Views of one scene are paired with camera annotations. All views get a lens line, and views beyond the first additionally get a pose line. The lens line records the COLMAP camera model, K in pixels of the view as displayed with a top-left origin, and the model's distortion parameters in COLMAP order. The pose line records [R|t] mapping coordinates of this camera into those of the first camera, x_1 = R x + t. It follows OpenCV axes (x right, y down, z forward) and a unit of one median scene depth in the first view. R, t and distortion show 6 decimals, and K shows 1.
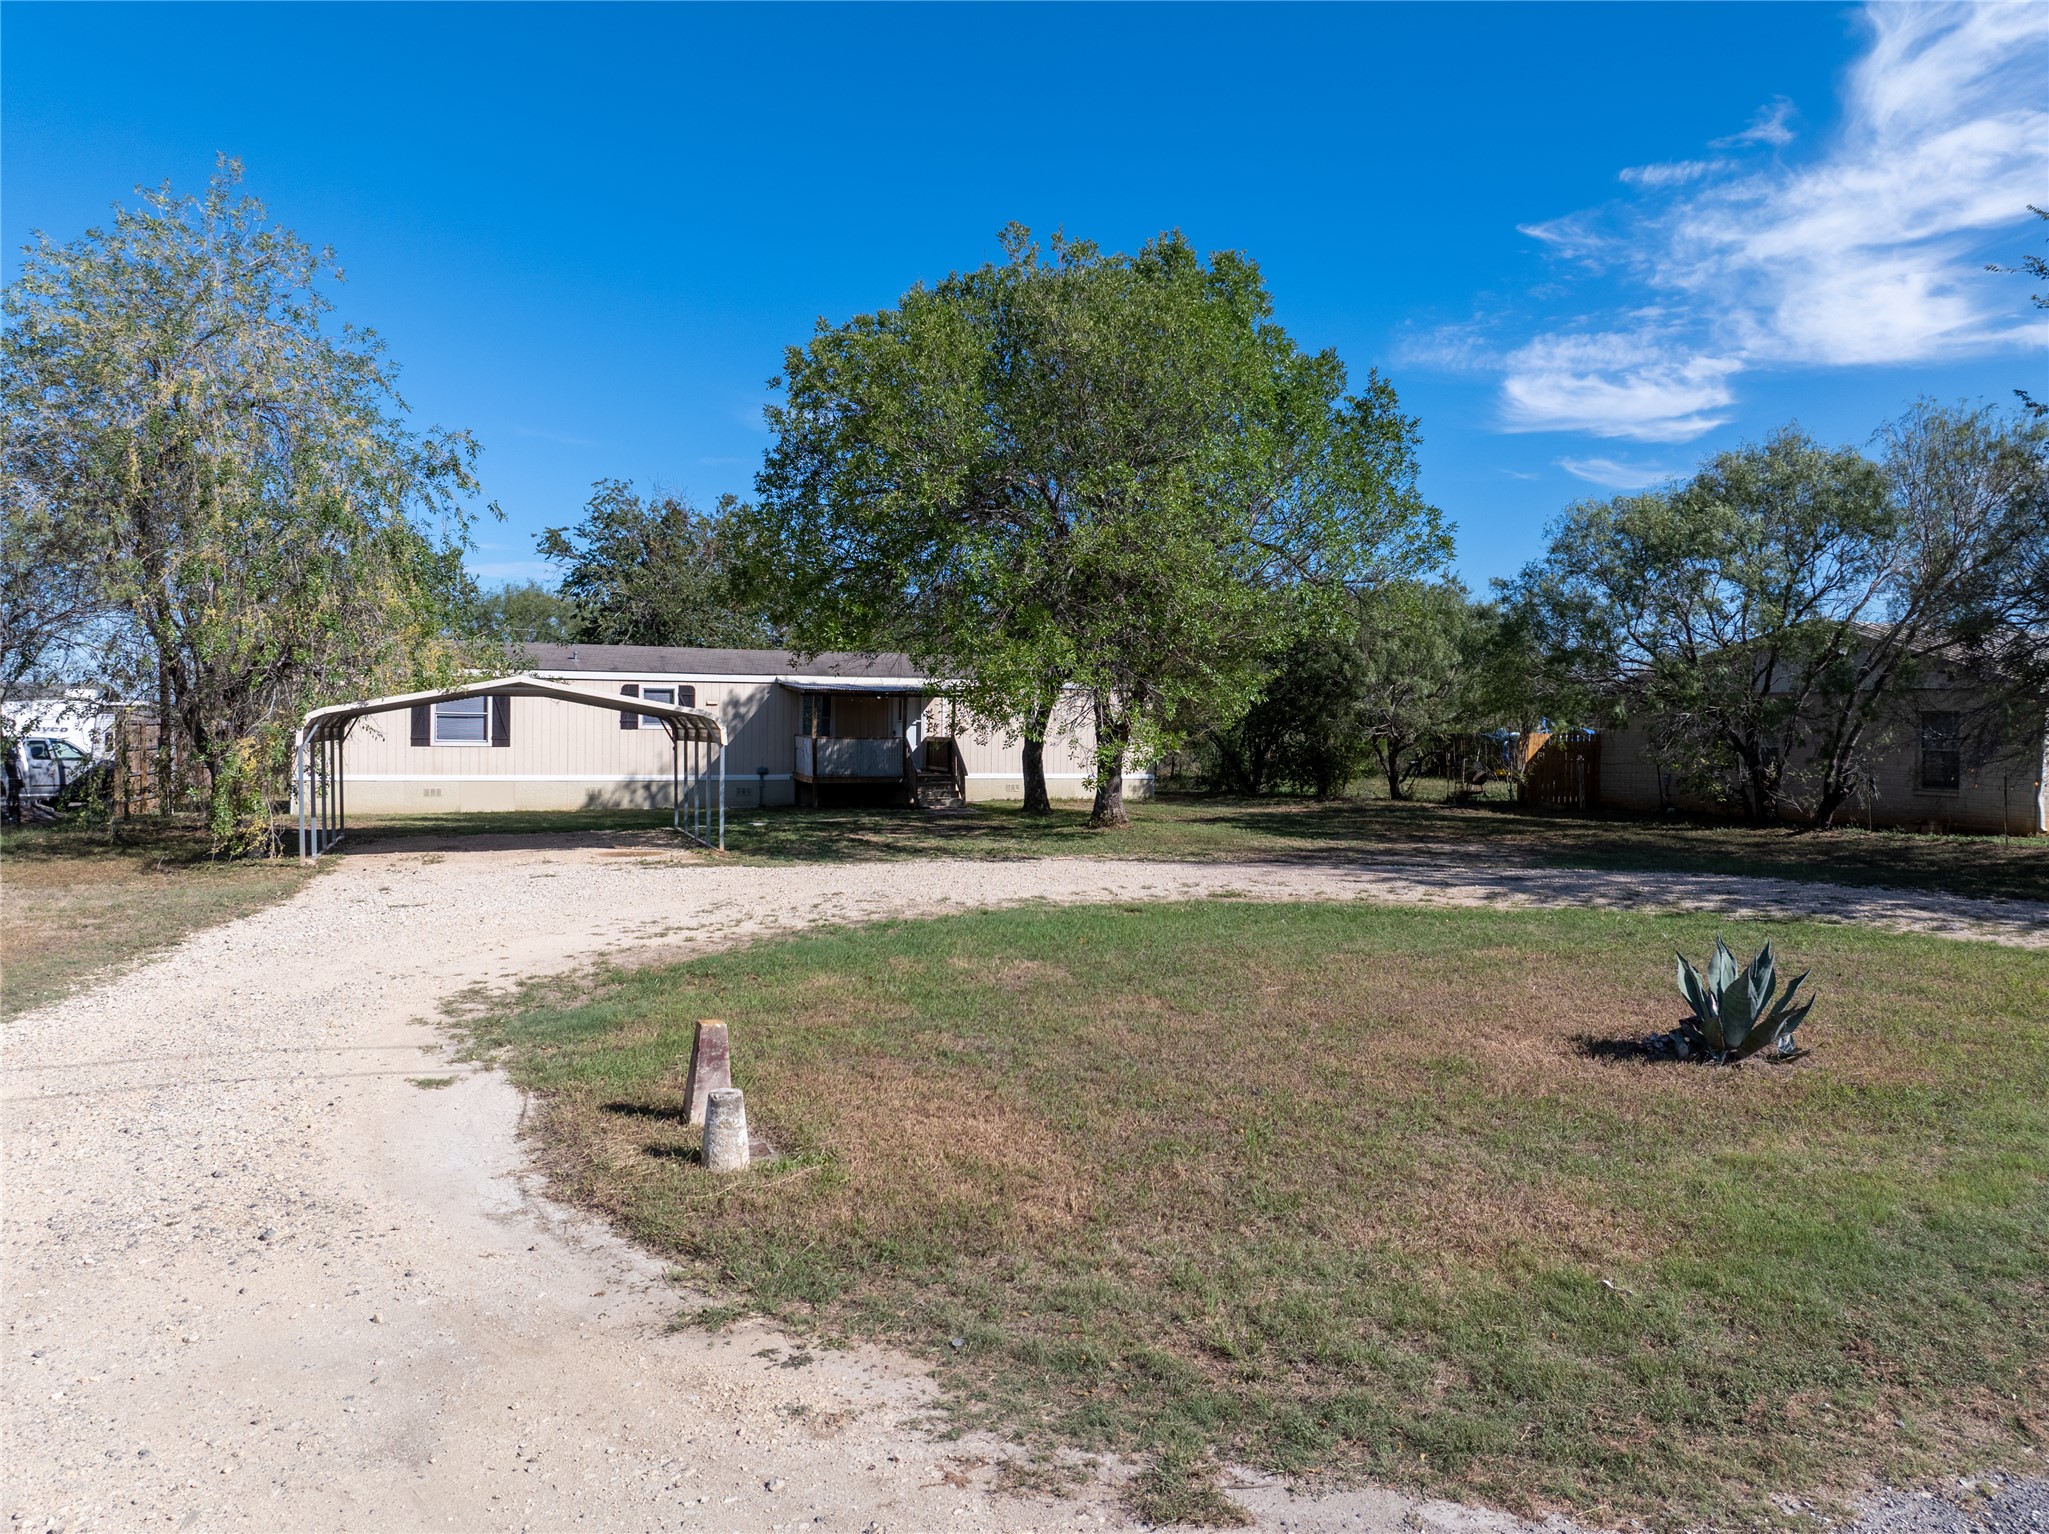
lens RADIAL K [[1414.9, 0, 1024.5], [0, 1414.9, 767.0], [0, 0, 1]] dist [-0.052156, 0.024815]
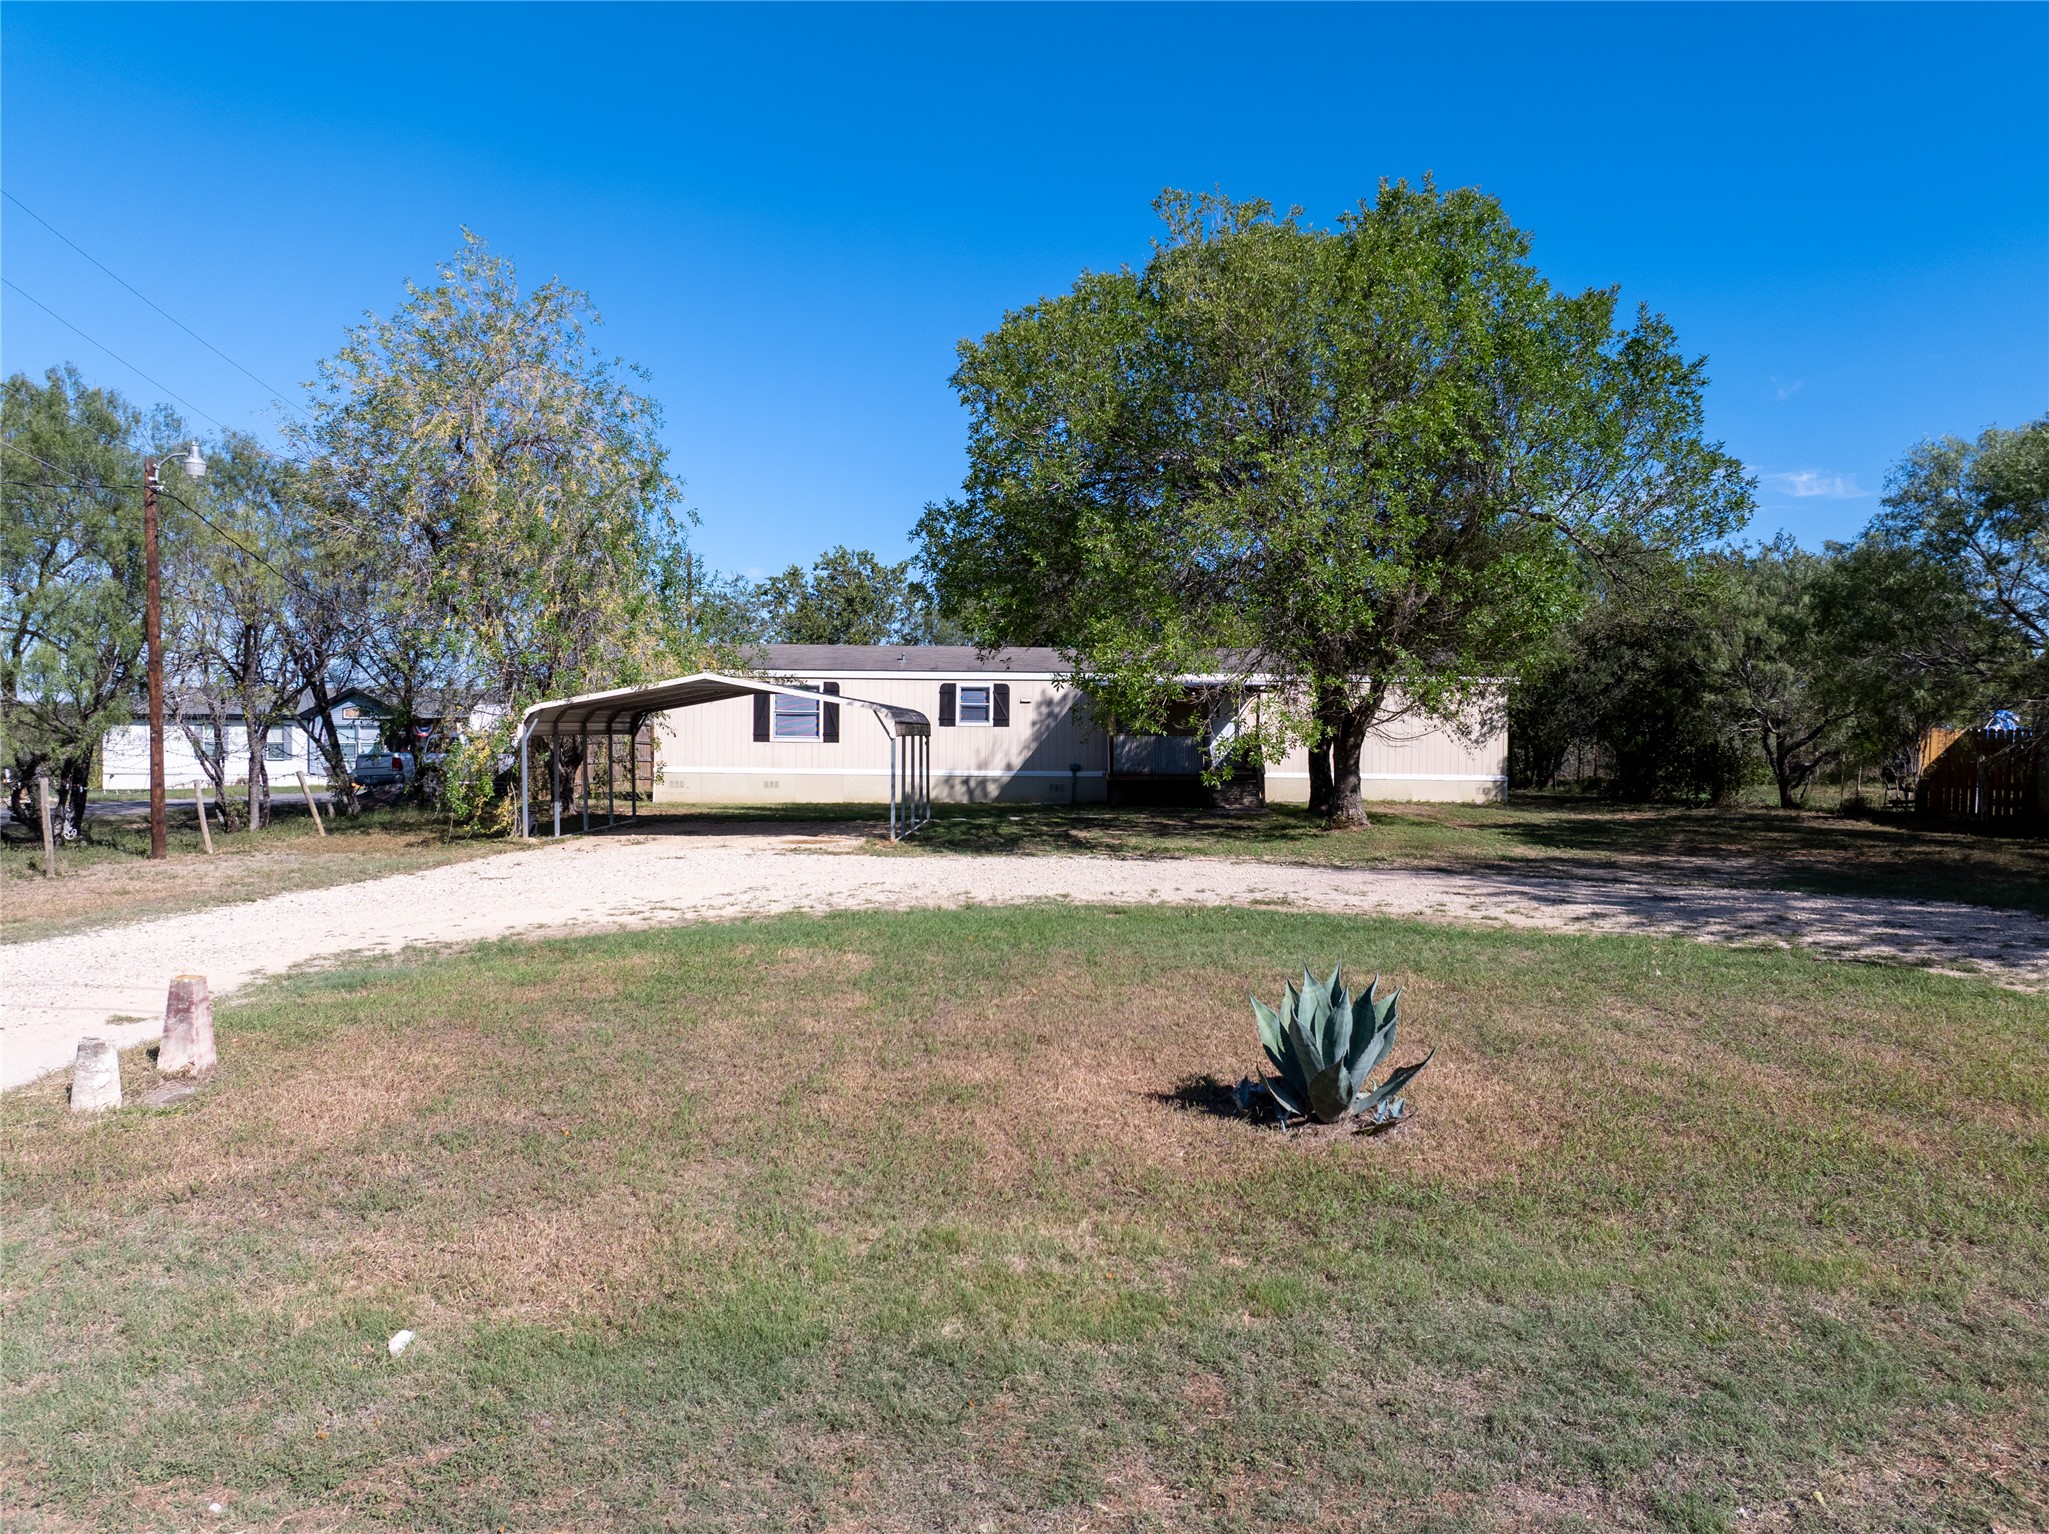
lens RADIAL K [[1414.9, 0, 1024.5], [0, 1414.9, 767.0], [0, 0, 1]] dist [-0.052156, 0.024815]
pose [[0.929875, 0.008538, -0.367777, 0.159938], [-0.009348, 0.999956, -0.000420, 0.003187], [0.367758, 0.003829, 0.929914, 0.050800]]
